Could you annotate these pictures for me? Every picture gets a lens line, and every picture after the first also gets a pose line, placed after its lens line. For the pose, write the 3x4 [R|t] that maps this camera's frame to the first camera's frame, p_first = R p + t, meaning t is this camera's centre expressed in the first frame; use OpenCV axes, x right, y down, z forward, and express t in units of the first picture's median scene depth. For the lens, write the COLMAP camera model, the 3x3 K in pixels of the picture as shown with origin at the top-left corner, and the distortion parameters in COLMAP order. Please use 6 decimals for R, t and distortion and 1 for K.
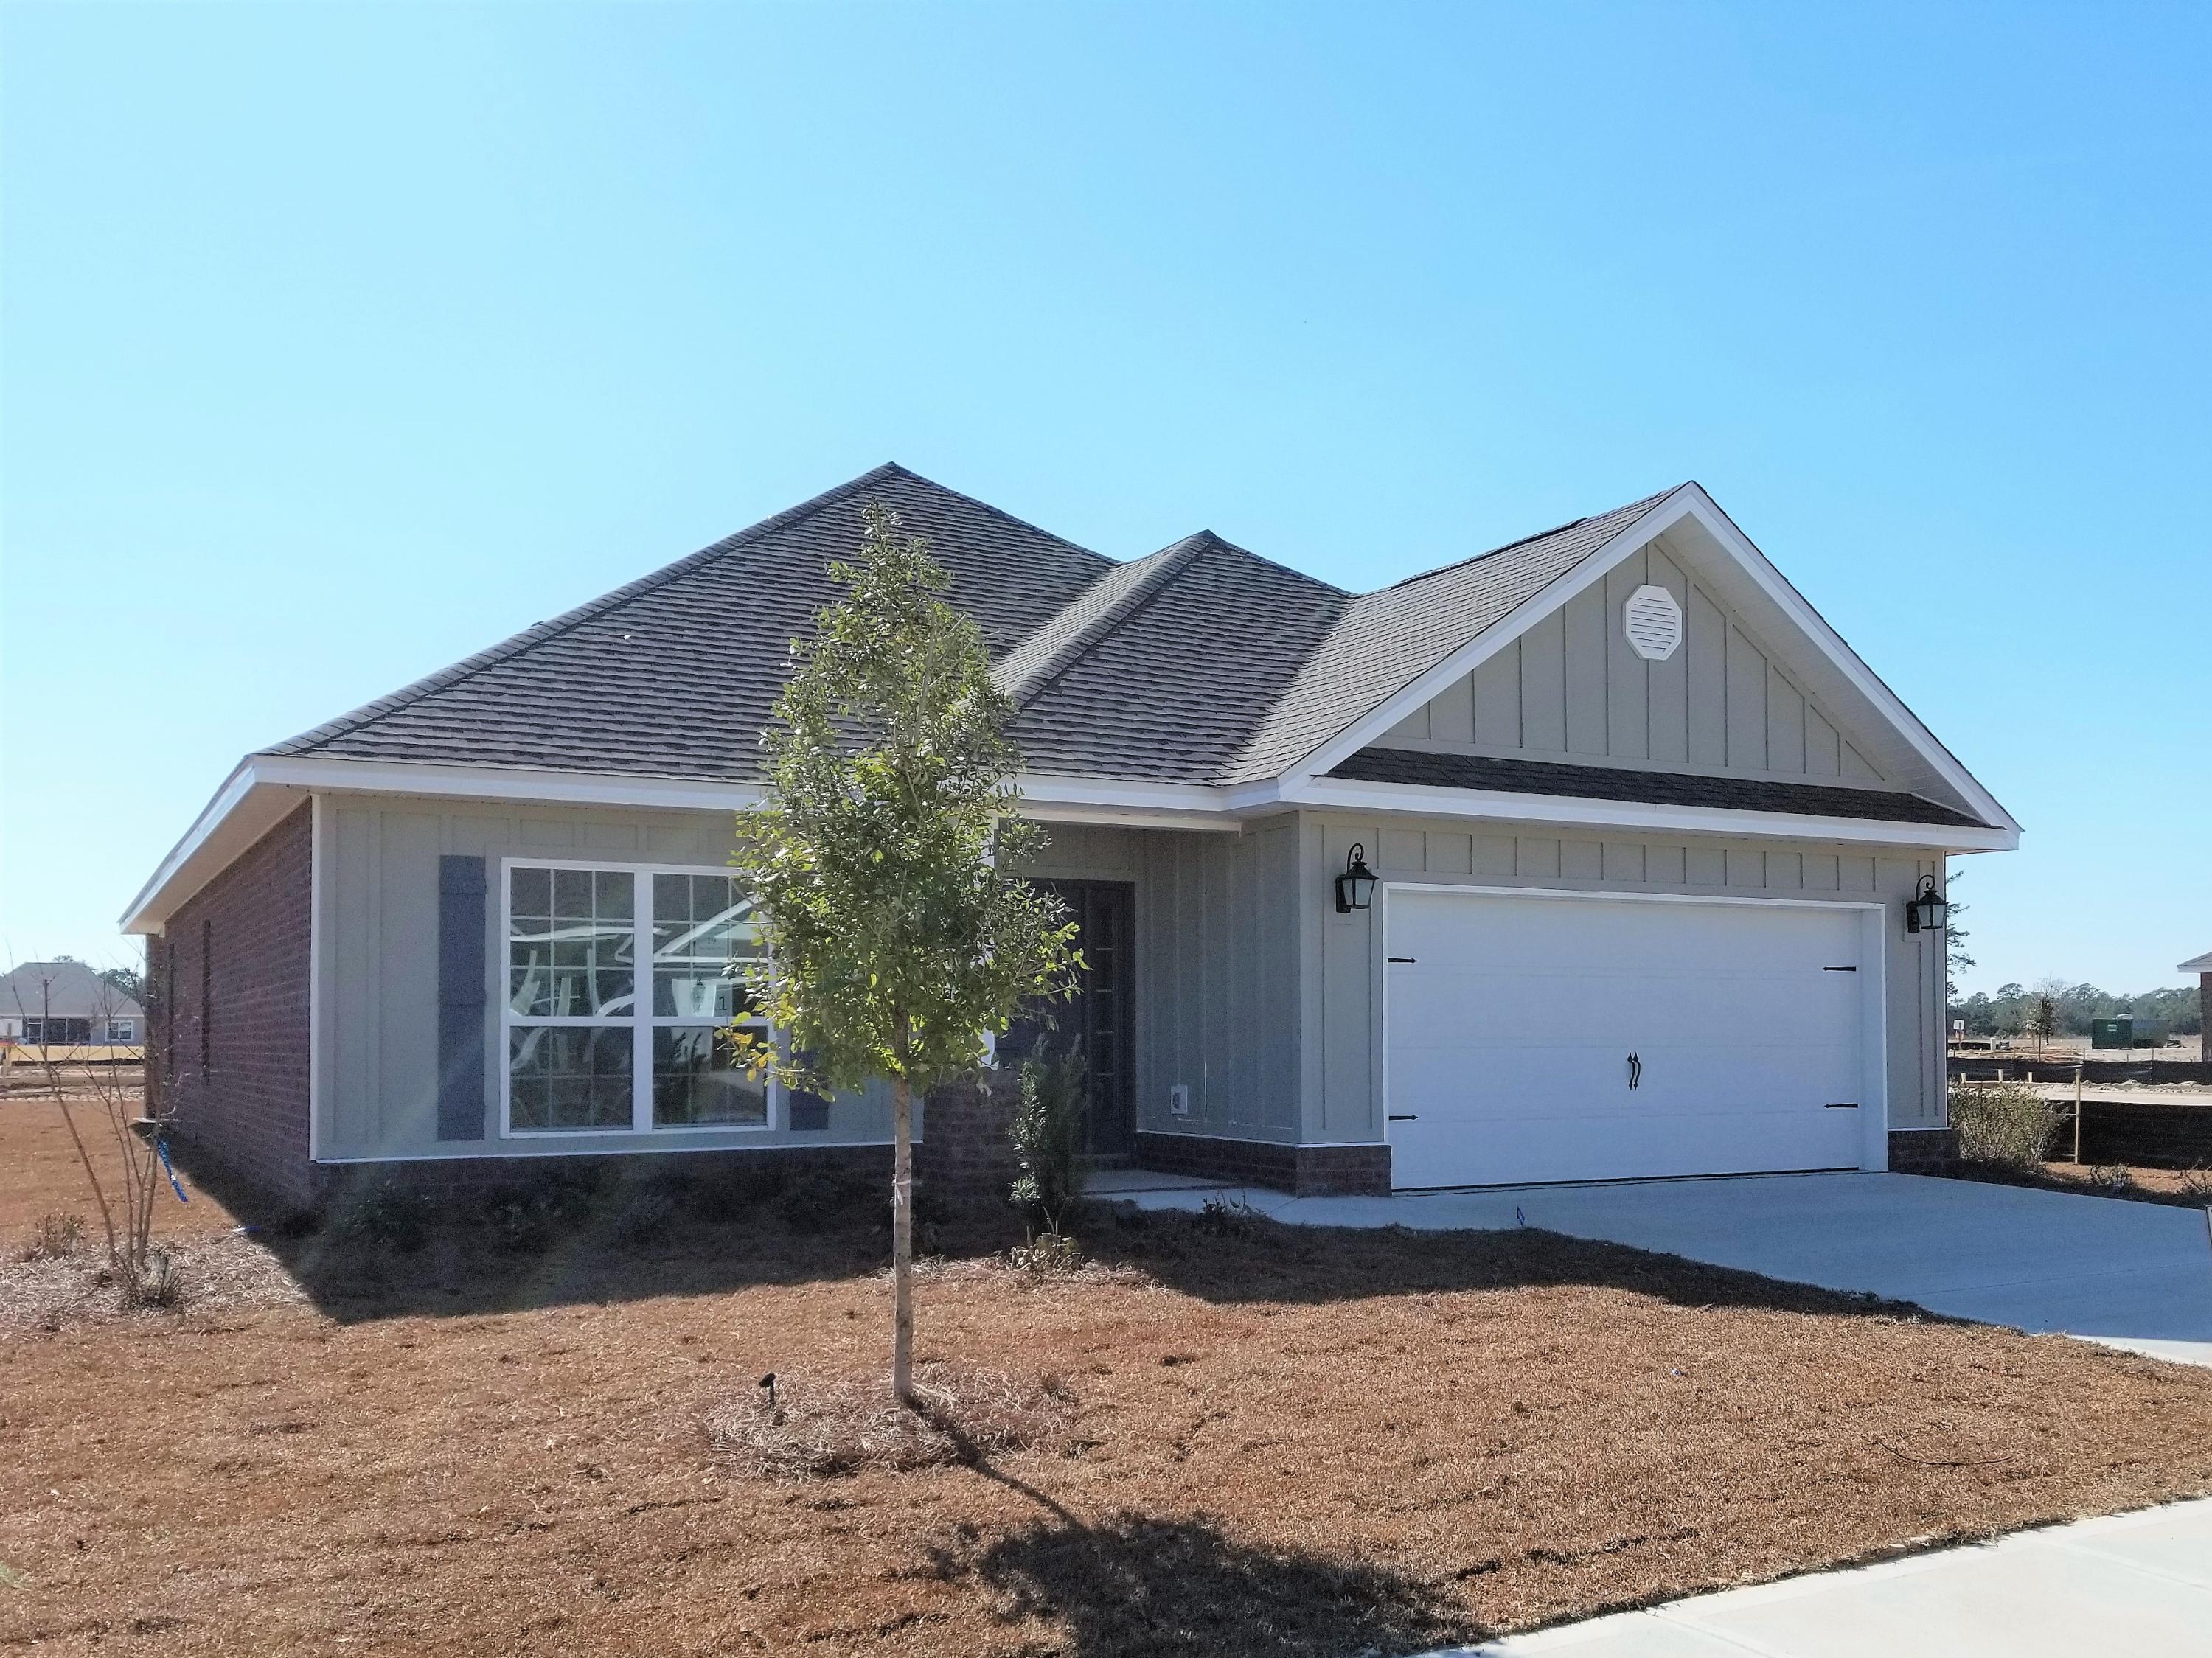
lens RADIAL K [[1696.8, 0, 1105.0], [0, 1696.8, 858.5], [0, 0, 1]] dist [0.138087, -0.281479]
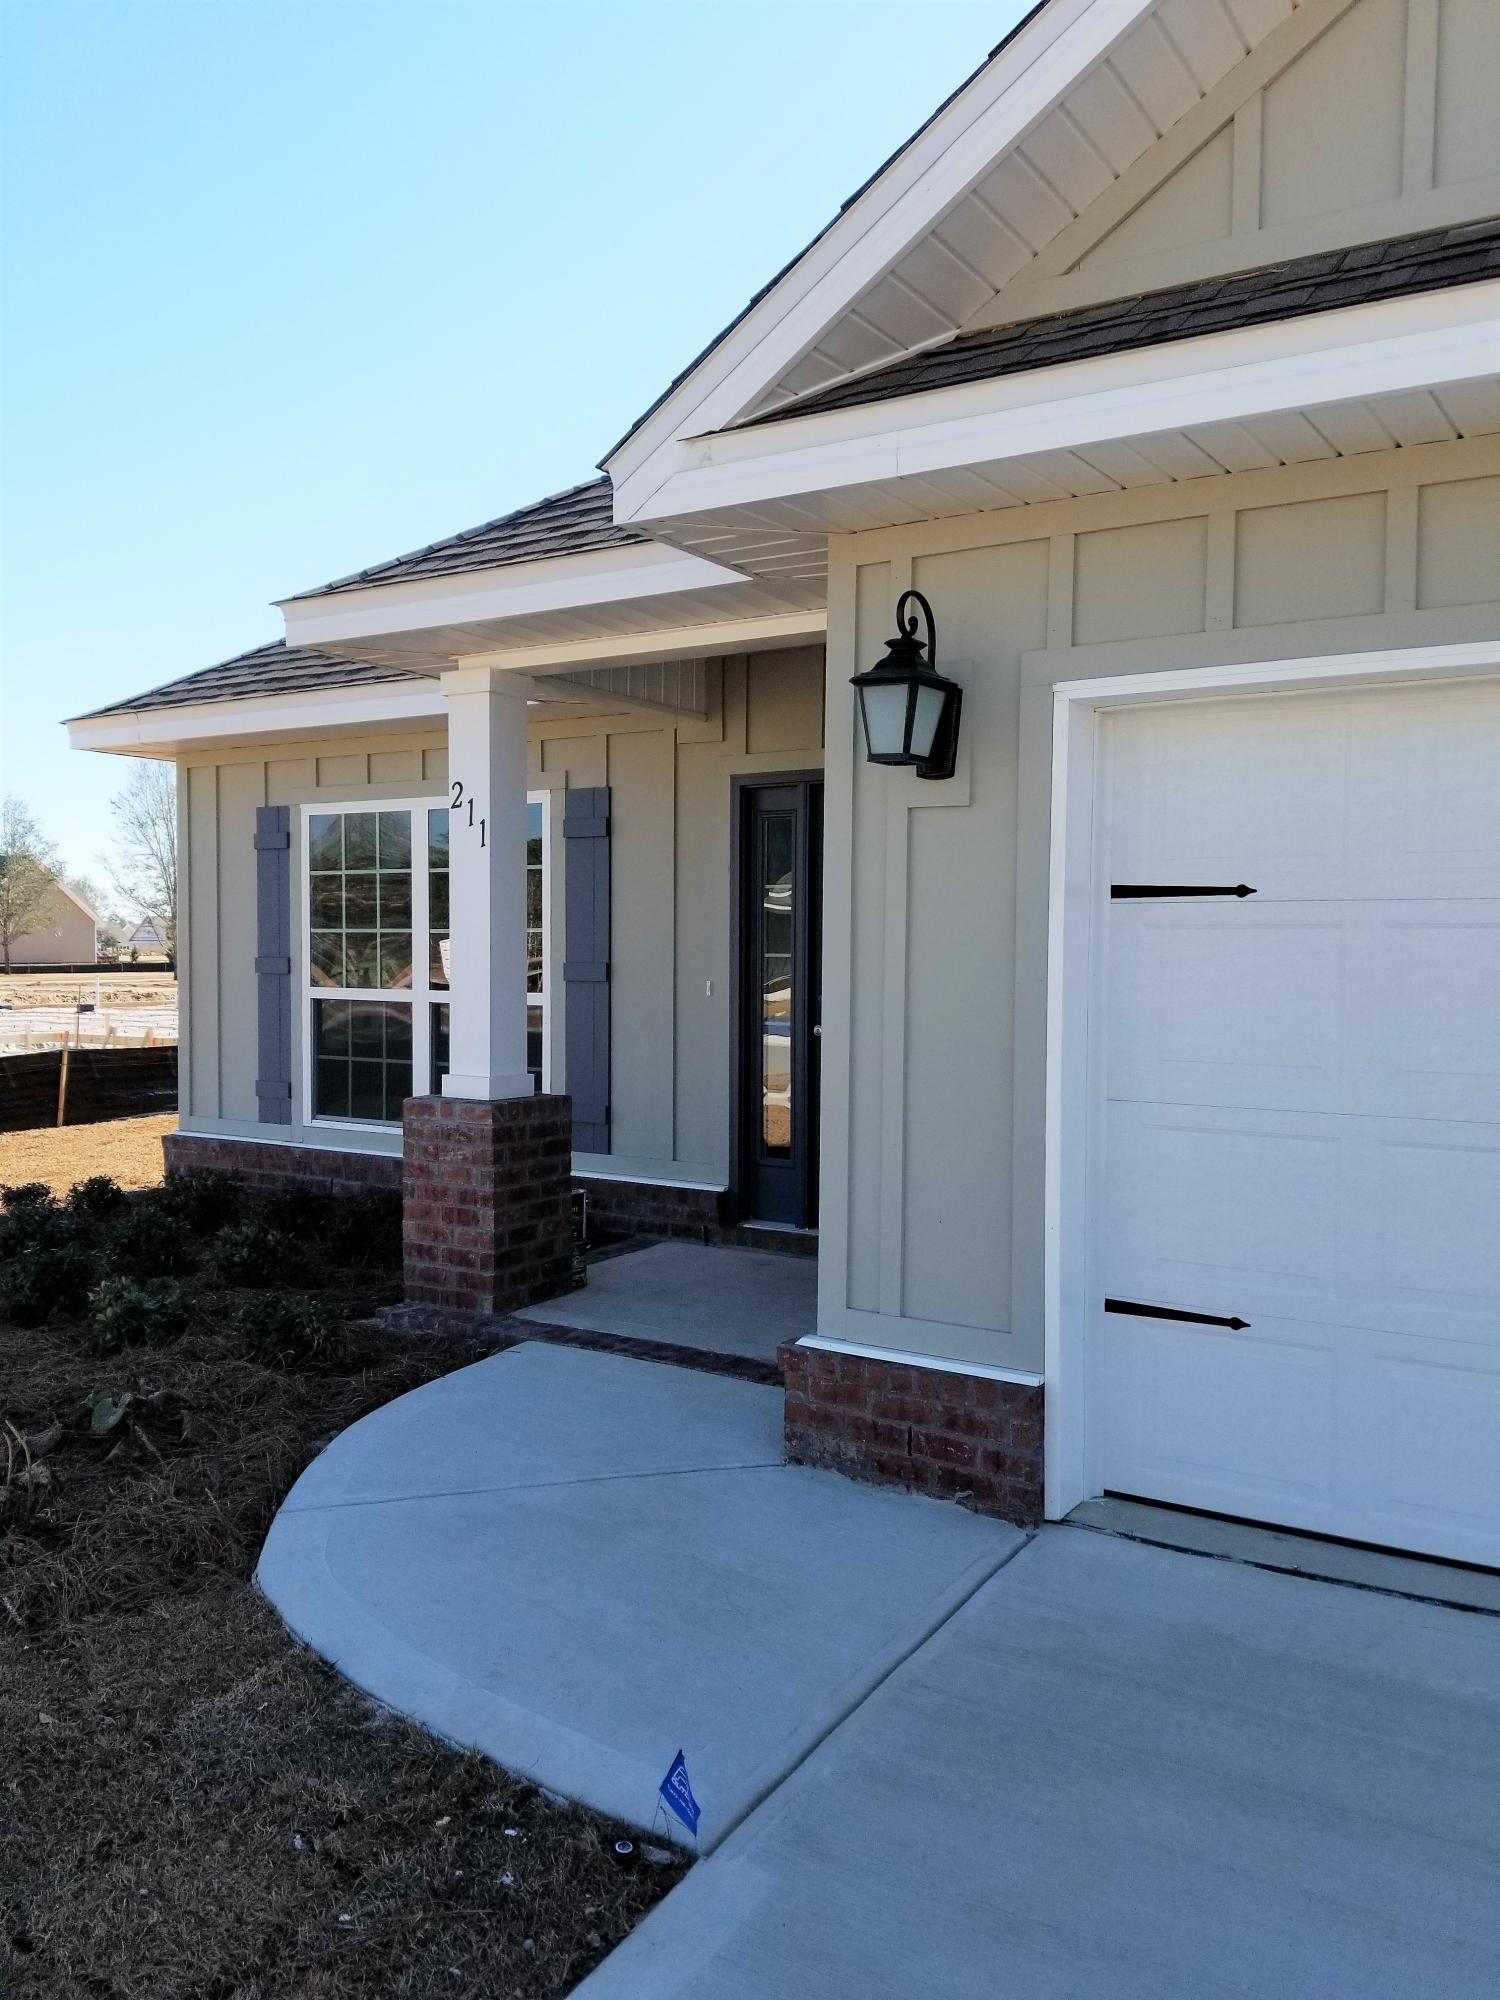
lens RADIAL K [[1534.3, 0, 750.0], [0, 1534.3, 1000.0], [0, 0, 1]] dist [0.138087, -0.281479]
pose [[0.482068, 0.032635, -0.875526, 0.445803], [0.069426, 0.994741, 0.075304, 0.054305], [0.873379, -0.097086, 0.477267, 0.818495]]
